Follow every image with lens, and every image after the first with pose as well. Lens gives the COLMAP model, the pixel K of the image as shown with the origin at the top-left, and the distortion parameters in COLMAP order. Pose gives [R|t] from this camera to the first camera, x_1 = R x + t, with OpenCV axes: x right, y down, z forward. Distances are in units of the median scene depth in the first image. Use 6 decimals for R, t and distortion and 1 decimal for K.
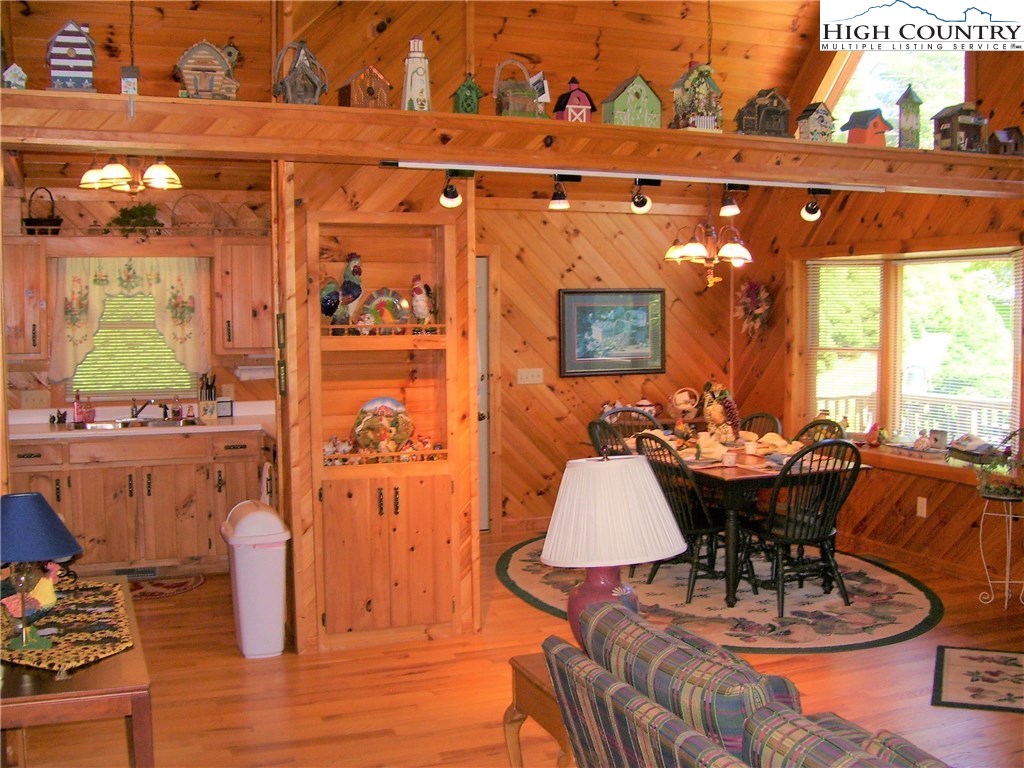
lens RADIAL K [[1117.4, 0, 518.7], [0, 1117.4, 389.2], [0, 0, 1]] dist [-0.188934, 0.159454]
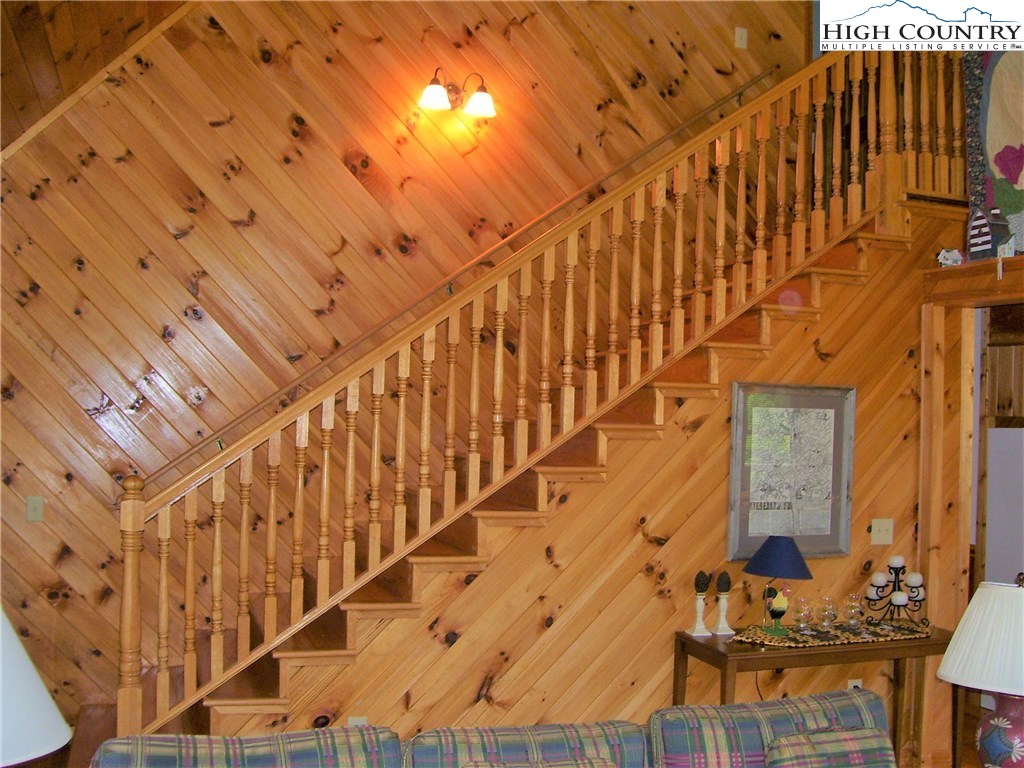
lens RADIAL K [[1117.4, 0, 518.7], [0, 1117.4, 389.2], [0, 0, 1]] dist [-0.188934, 0.159454]
pose [[-0.056941, -0.017735, -0.998220, 0.944322], [-0.099517, 0.994963, -0.012000, -0.048290], [0.993405, 0.098657, -0.058419, 0.531860]]
